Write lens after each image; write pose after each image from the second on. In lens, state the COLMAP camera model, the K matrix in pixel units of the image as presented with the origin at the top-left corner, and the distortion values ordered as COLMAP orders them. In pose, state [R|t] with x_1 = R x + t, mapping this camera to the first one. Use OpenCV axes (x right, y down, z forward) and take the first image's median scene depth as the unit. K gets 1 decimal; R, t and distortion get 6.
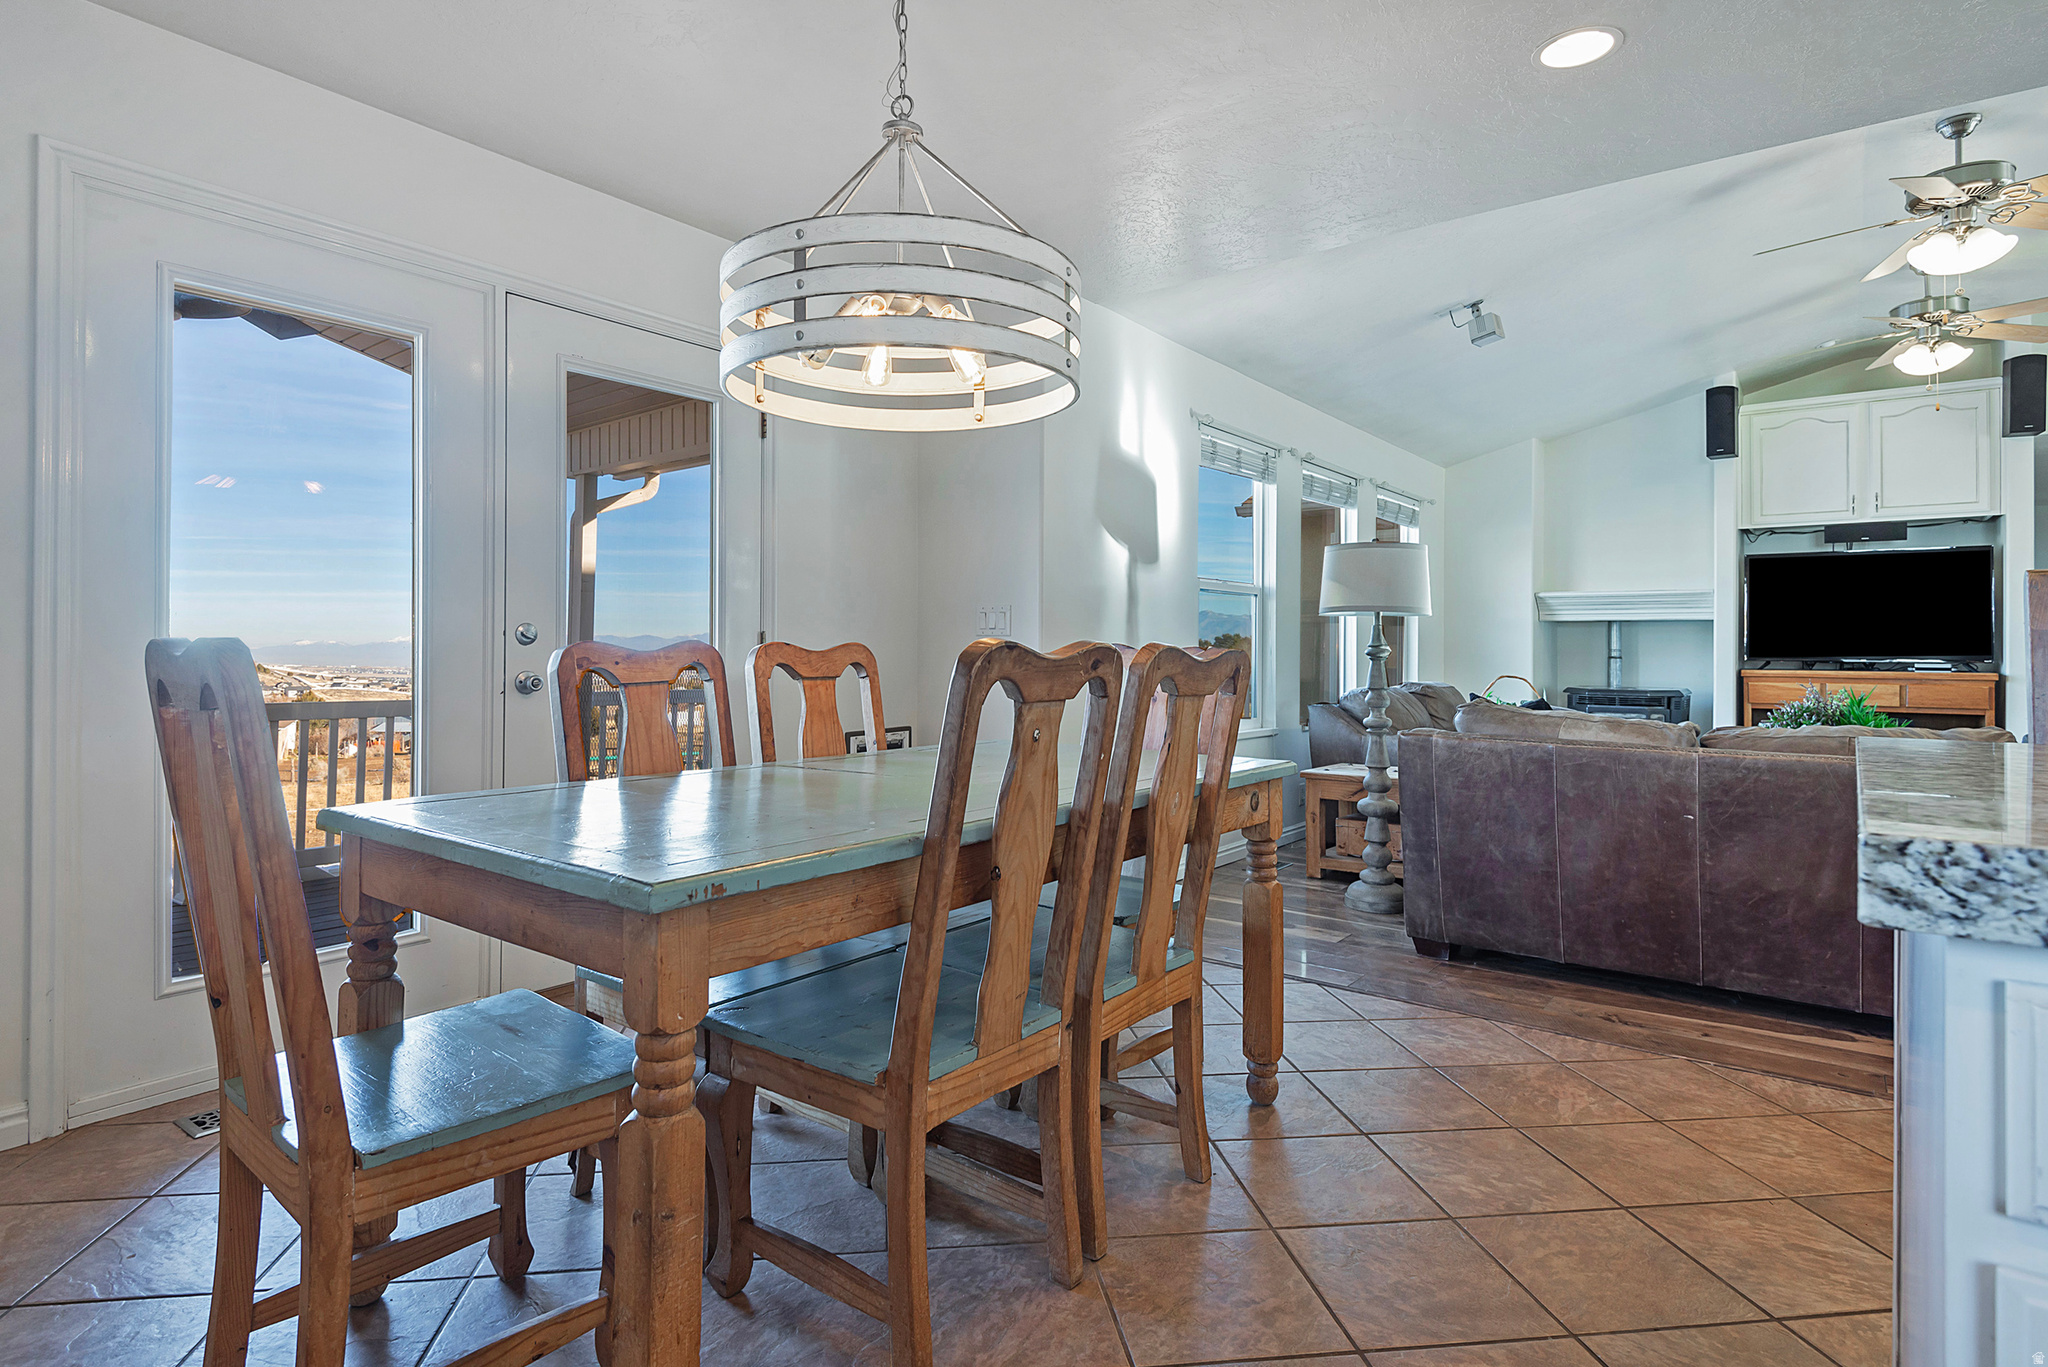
lens RADIAL K [[1037.6, 0, 992.5], [0, 1037.6, 647.7], [0, 0, 1]] dist [0.001742, -0.001017]
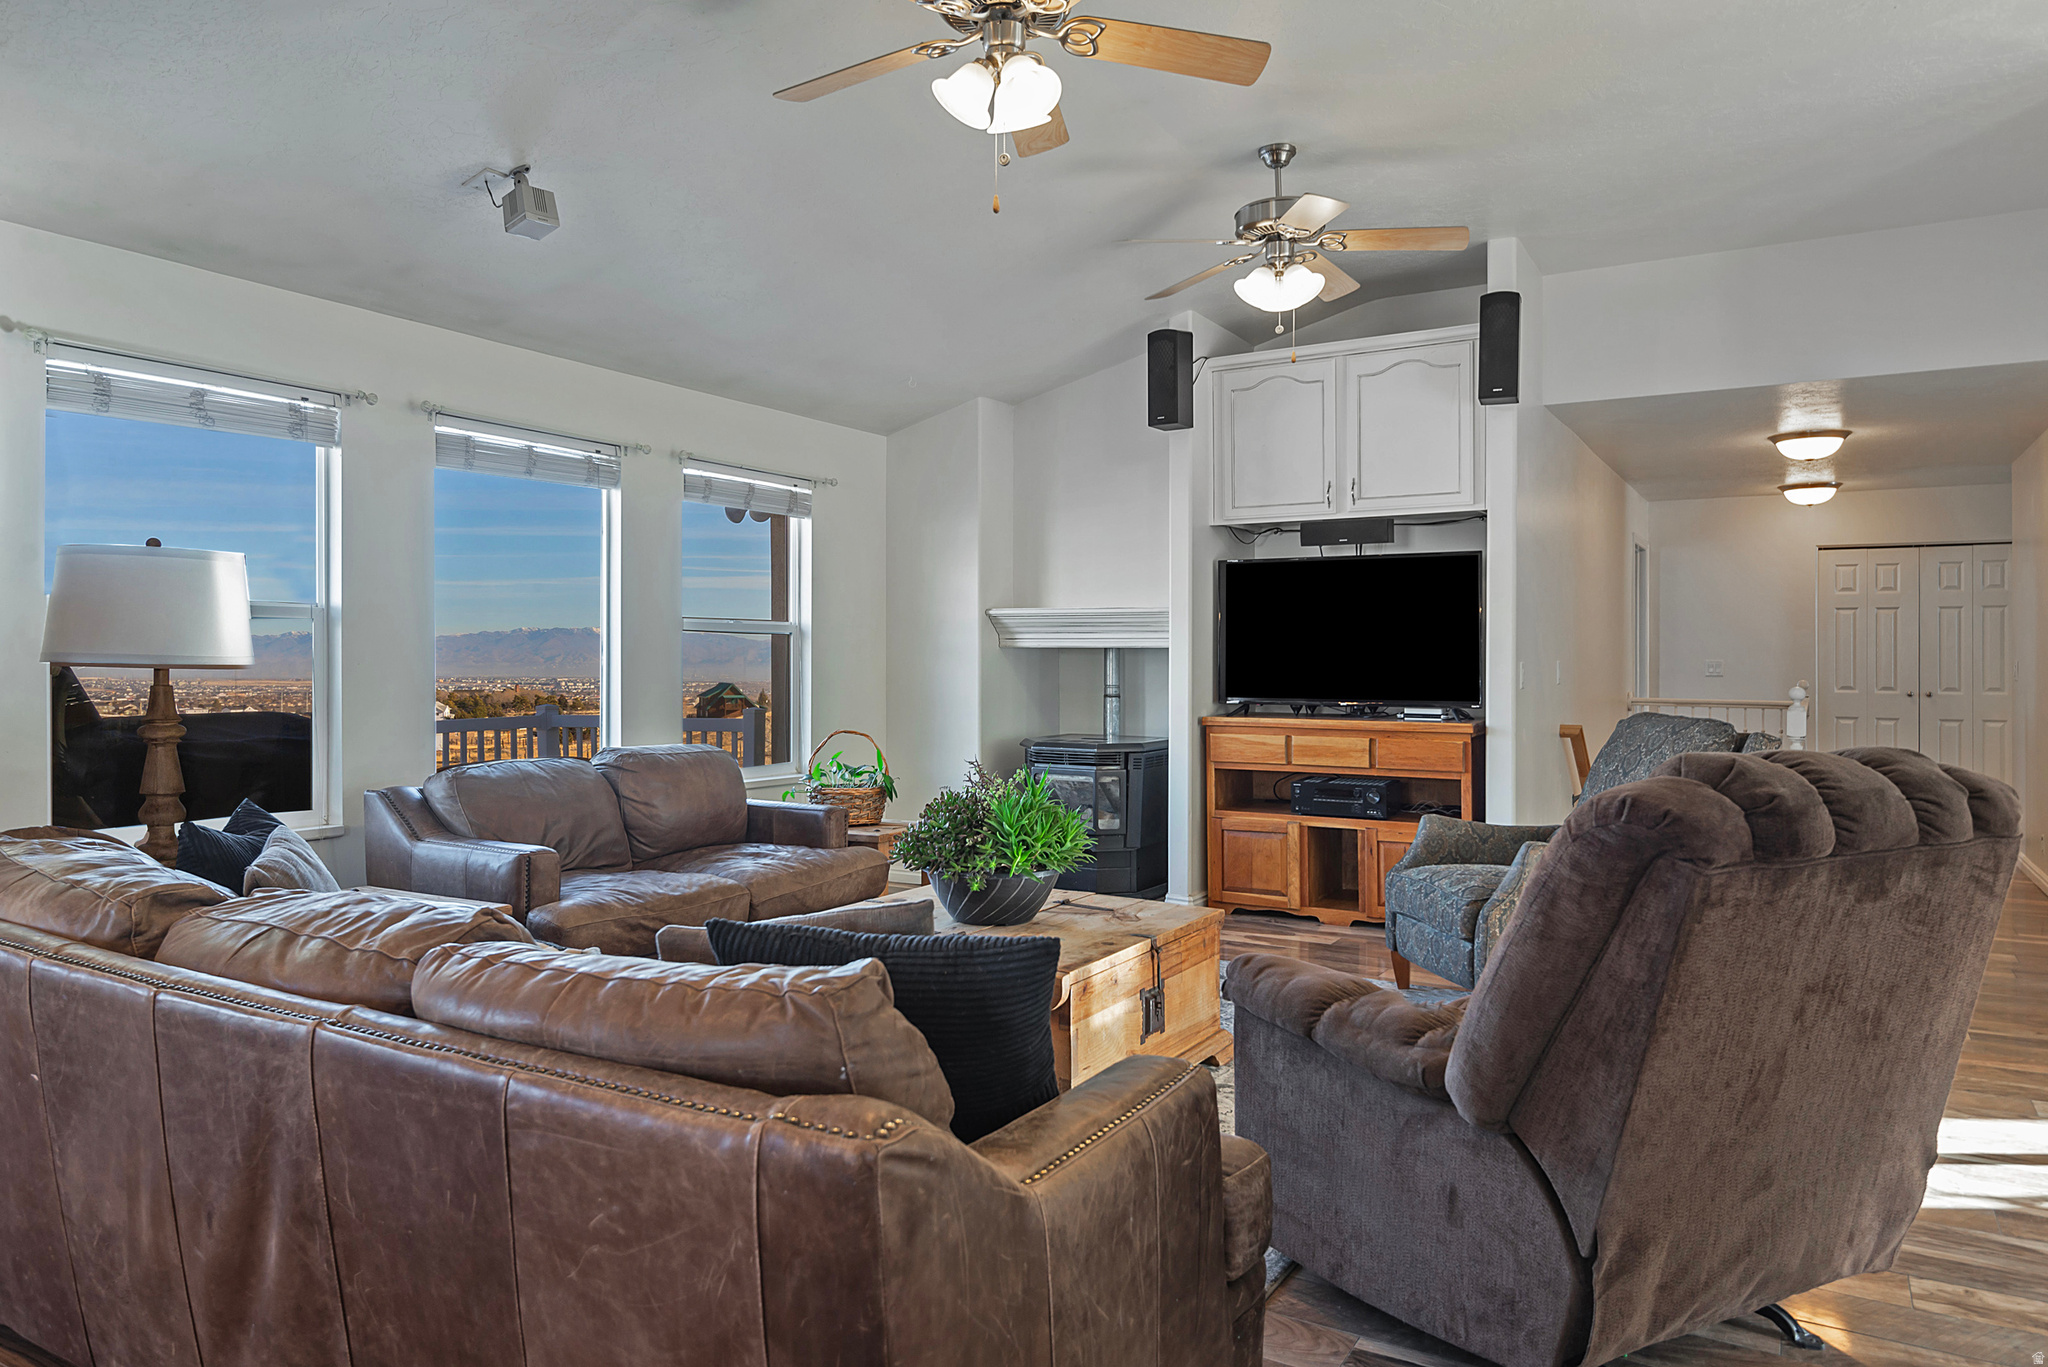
lens RADIAL K [[1253.5, 0, 1018.7], [0, 1253.5, 669.8], [0, 0, 1]] dist [0.007733, -0.000330]
pose [[0.991886, -0.004040, 0.127066, 0.485766], [0.002813, 0.999948, 0.009829, -0.021433], [-0.127099, -0.009392, 0.991846, 0.135727]]
